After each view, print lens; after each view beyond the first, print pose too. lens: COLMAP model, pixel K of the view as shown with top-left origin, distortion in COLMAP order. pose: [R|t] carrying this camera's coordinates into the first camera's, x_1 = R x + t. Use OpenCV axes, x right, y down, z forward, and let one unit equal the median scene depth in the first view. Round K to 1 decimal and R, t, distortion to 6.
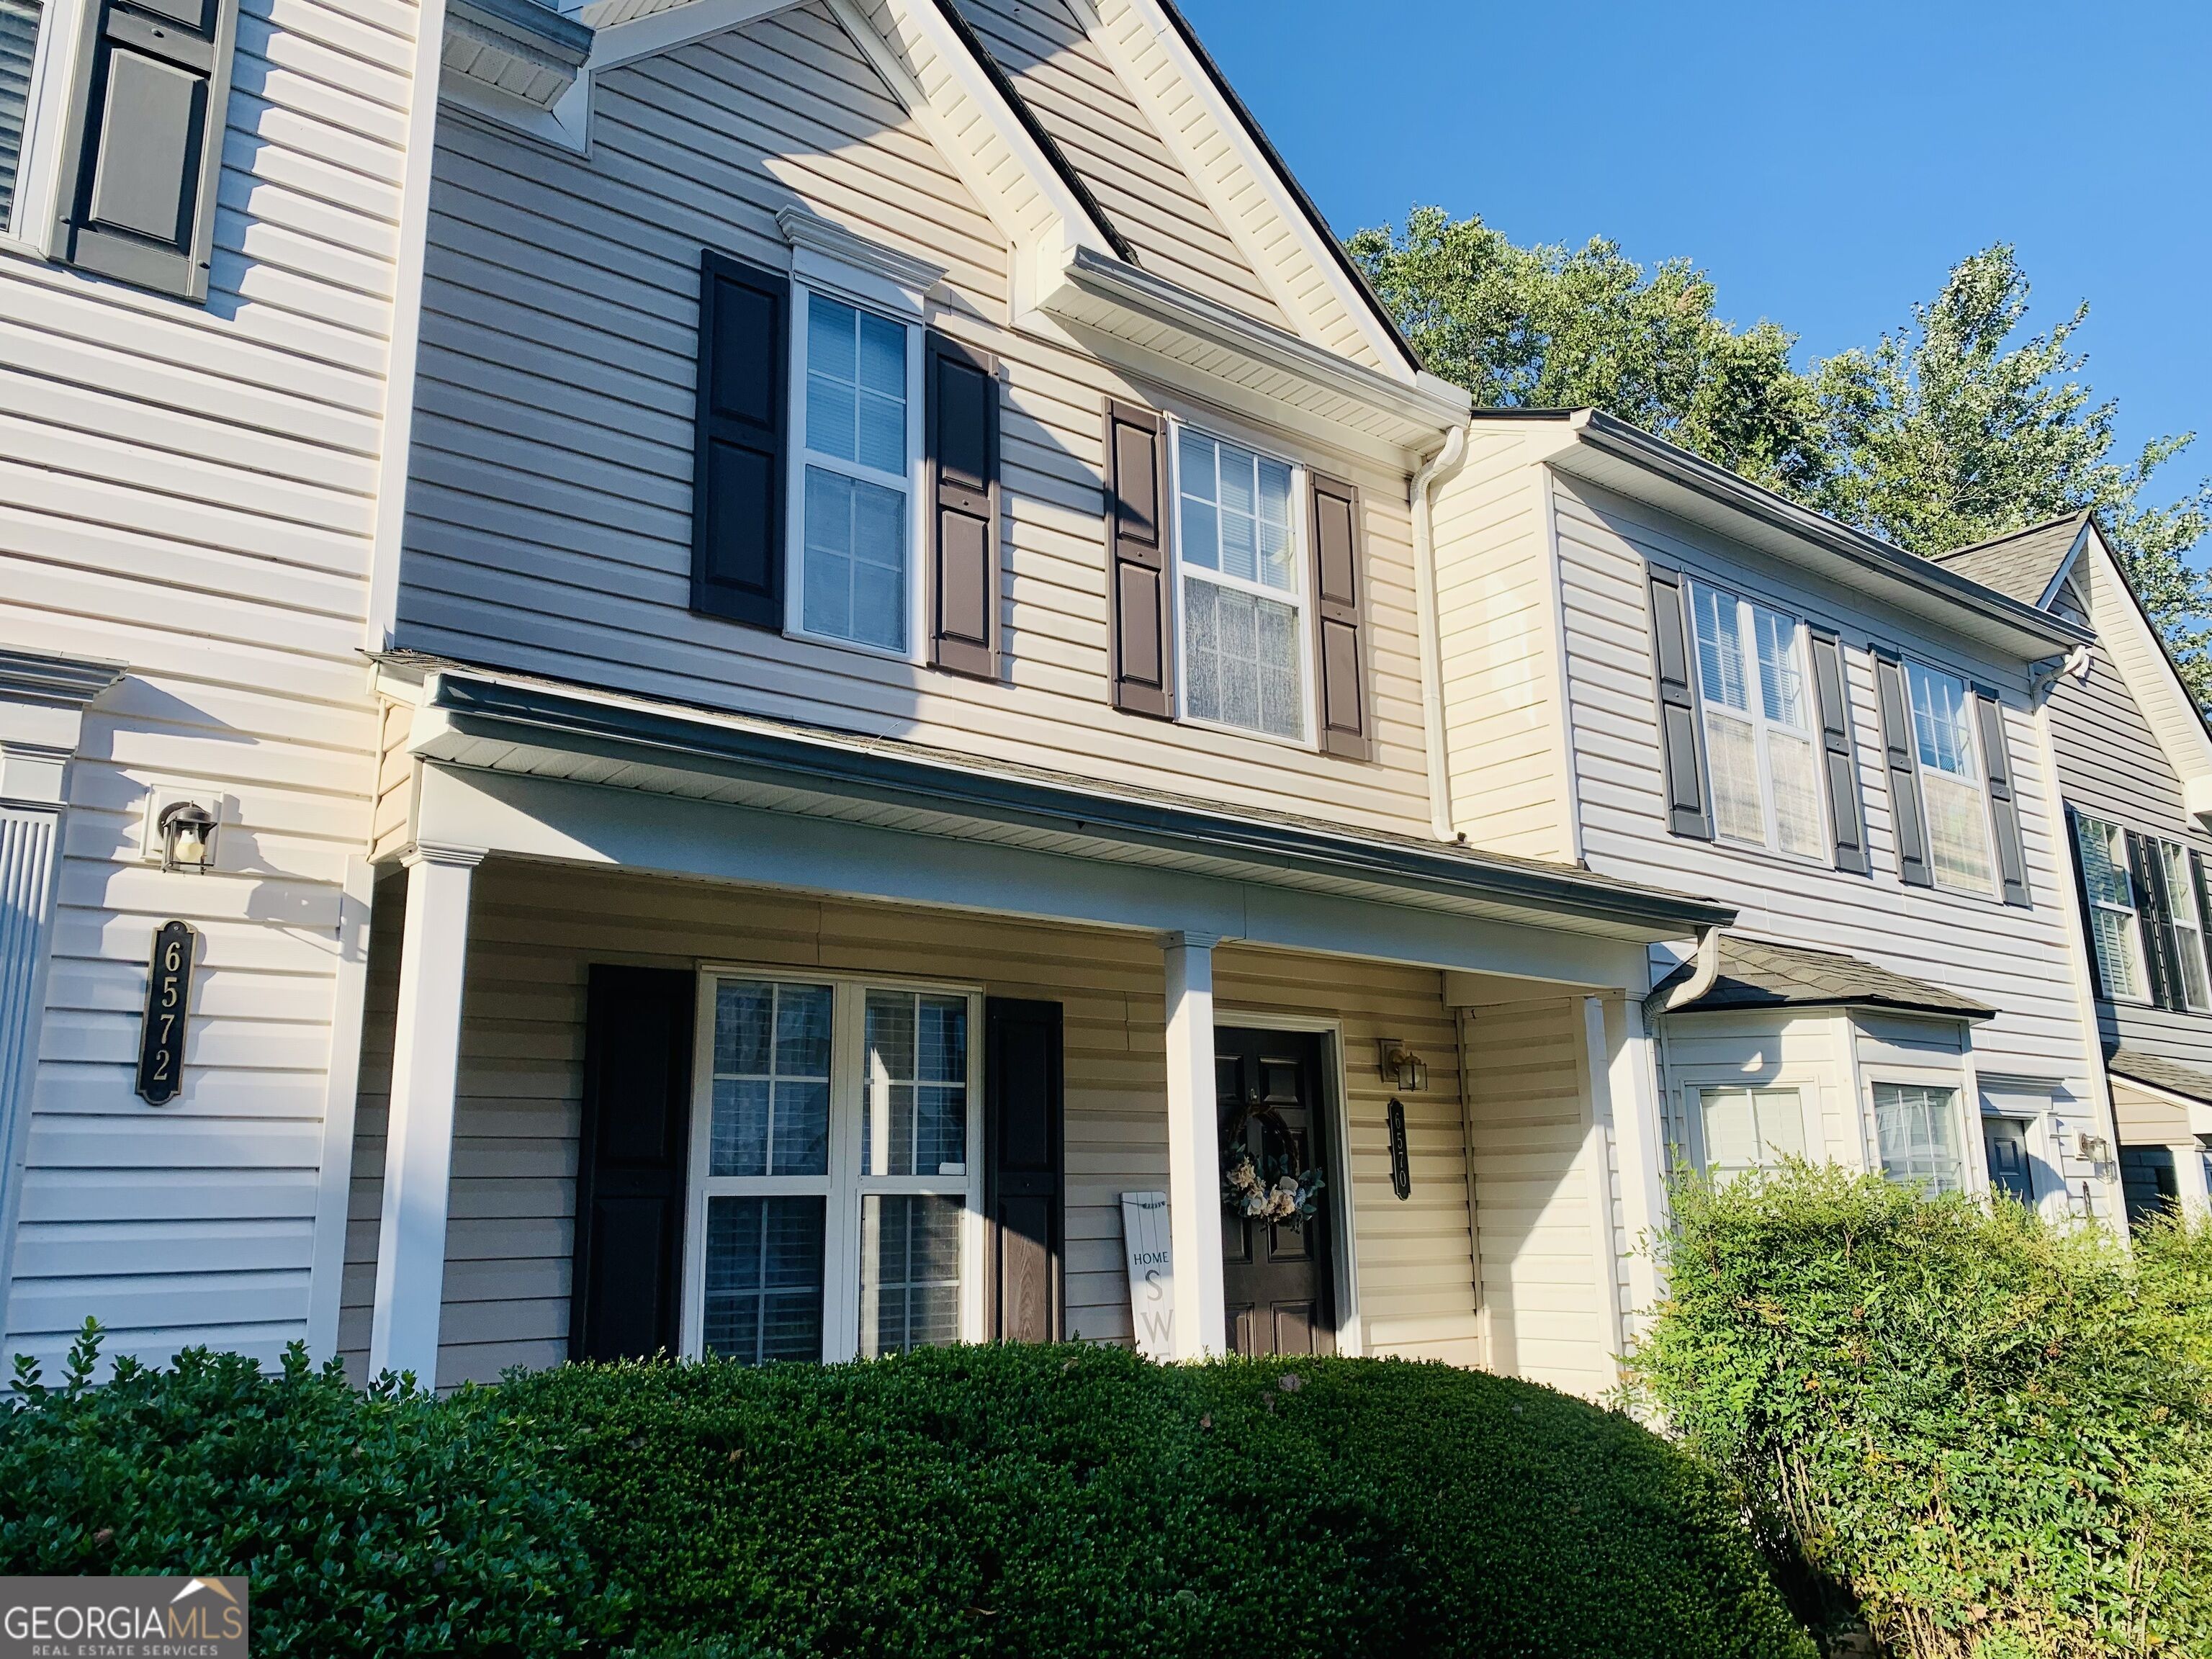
lens RADIAL K [[1617.5, 0, 1106.0], [0, 1617.5, 829.5], [0, 0, 1]] dist [0.048407, -0.063649]
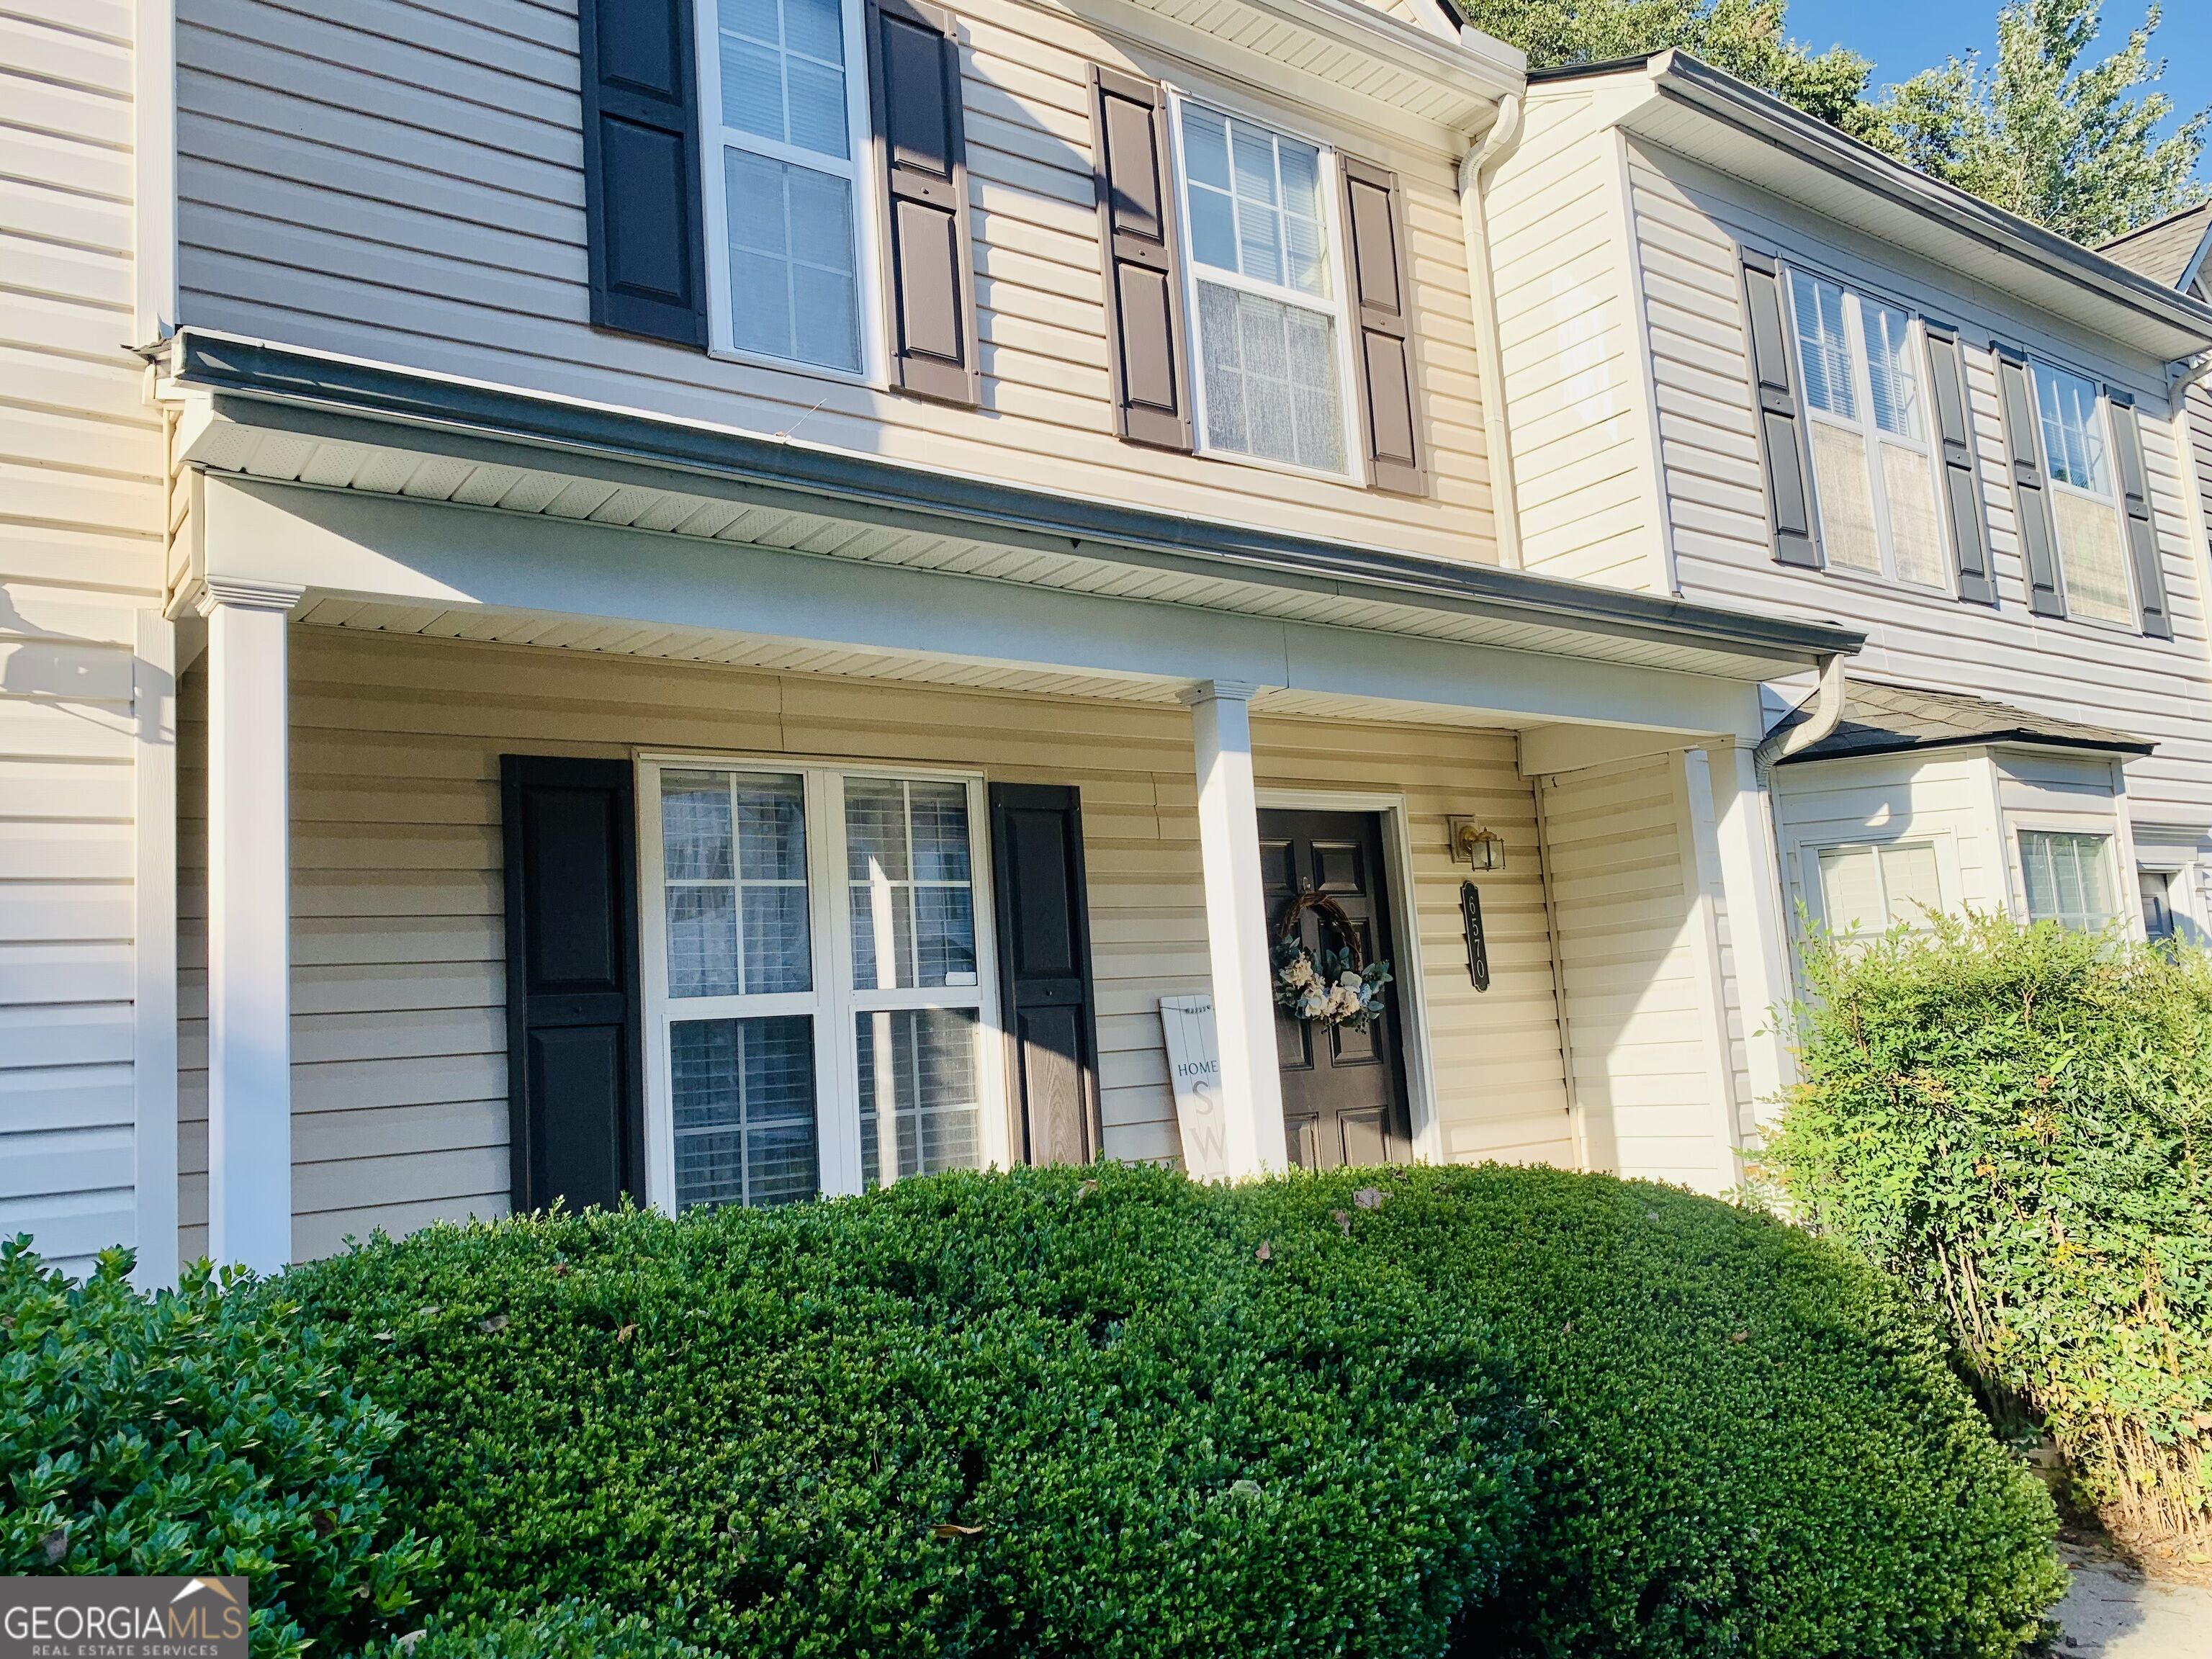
lens RADIAL K [[1664.1, 0, 1106.0], [0, 1664.1, 829.5], [0, 0, 1]] dist [0.062561, -0.081230]
pose [[0.997980, -0.057388, -0.027233, 0.011674], [0.059920, 0.992801, 0.103709, 0.045441], [0.021085, -0.105131, 0.994235, 0.135248]]
